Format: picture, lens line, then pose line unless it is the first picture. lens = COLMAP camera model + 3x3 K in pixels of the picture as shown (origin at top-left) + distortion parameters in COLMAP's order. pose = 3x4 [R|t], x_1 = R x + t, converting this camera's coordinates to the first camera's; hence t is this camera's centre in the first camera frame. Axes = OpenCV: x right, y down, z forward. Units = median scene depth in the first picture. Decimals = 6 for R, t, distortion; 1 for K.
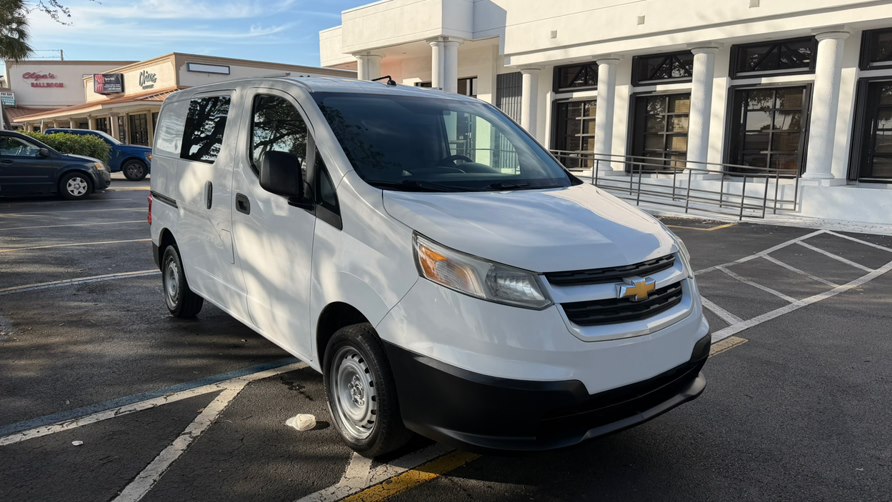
lens RADIAL K [[655.4, 0, 446.0], [0, 655.4, 251.0], [0, 0, 1]] dist [-0.004624, -0.008188]
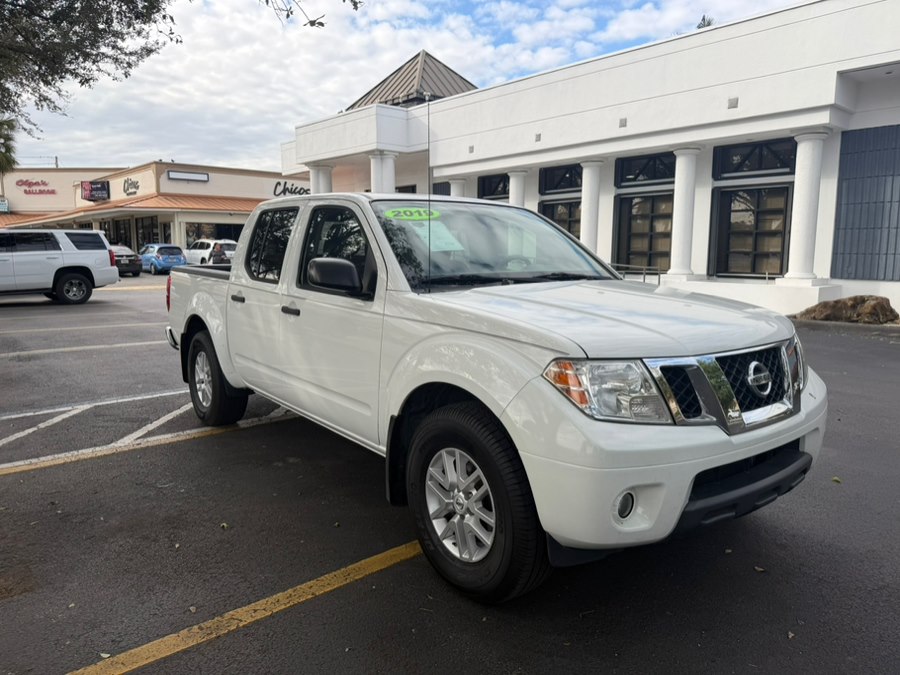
lens RADIAL K [[661.5, 0, 450.0], [0, 661.5, 337.5], [0, 0, 1]] dist [-0.008797, -0.008641]
pose [[0.999979, -0.006369, 0.000956, 0.109685], [0.006390, 0.999700, -0.023658, 0.017715], [-0.000805, 0.023663, 0.999720, -0.111028]]
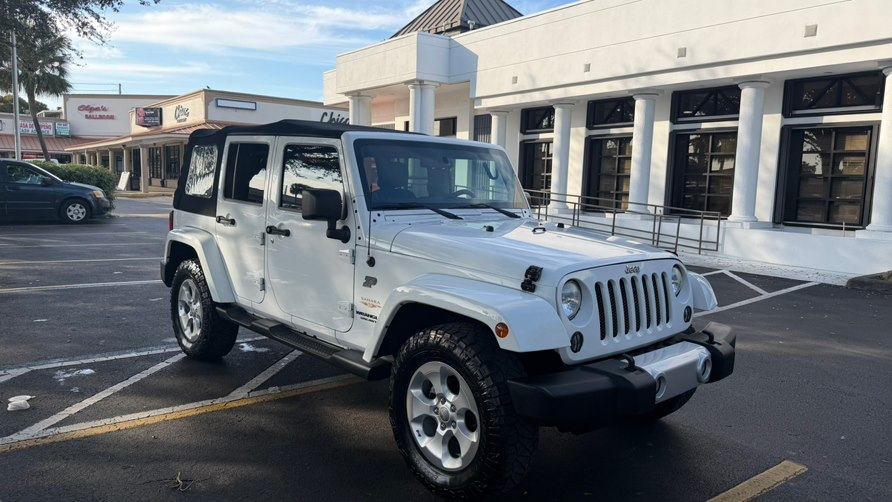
lens RADIAL K [[655.4, 0, 446.0], [0, 655.4, 251.0], [0, 0, 1]] dist [-0.004624, -0.008188]
pose [[0.996758, 0.027729, -0.075532, 0.123645], [-0.031483, 0.998304, -0.048973, 0.001228], [0.074045, 0.051192, 0.995940, -0.042692]]
